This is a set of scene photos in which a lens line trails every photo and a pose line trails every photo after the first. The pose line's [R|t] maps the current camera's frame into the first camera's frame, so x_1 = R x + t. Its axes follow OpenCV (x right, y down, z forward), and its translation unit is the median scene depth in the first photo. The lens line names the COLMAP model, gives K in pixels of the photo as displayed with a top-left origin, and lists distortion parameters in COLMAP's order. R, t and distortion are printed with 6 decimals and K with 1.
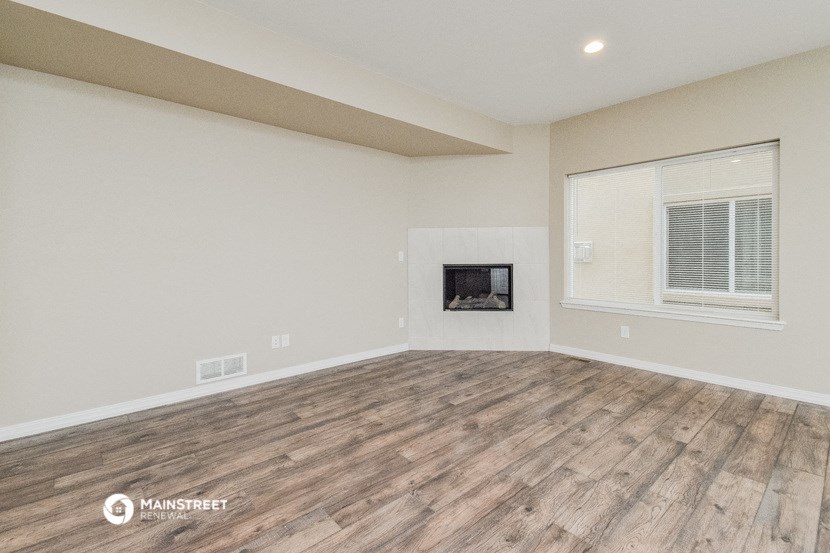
lens RADIAL K [[390.1, 0, 409.1], [0, 390.1, 261.9], [0, 0, 1]] dist [0.022641, -0.002672]
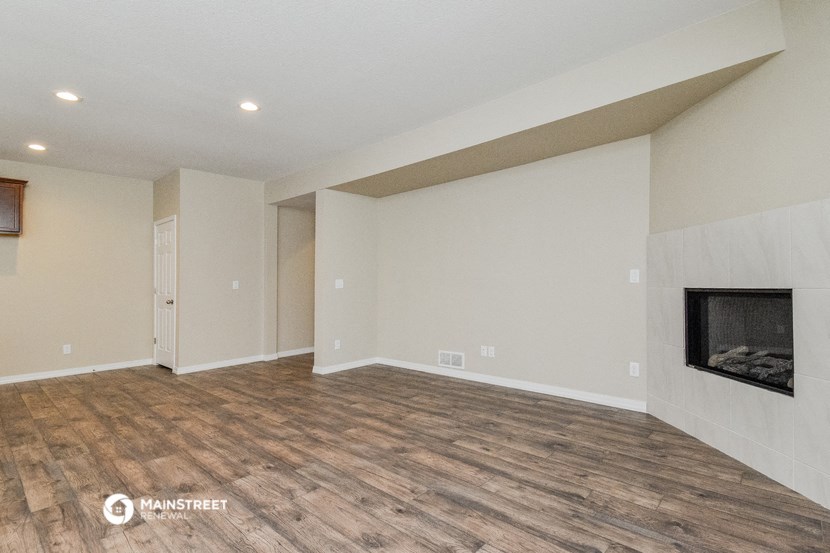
lens RADIAL K [[411.4, 0, 414.8], [0, 411.4, 275.6], [0, 0, 1]] dist [0.022789, 0.001617]
pose [[0.098148, -0.000601, -0.995172, 1.203933], [0.000194, 1.000000, -0.000585, -0.032531], [0.995172, -0.000136, 0.098148, 0.909956]]
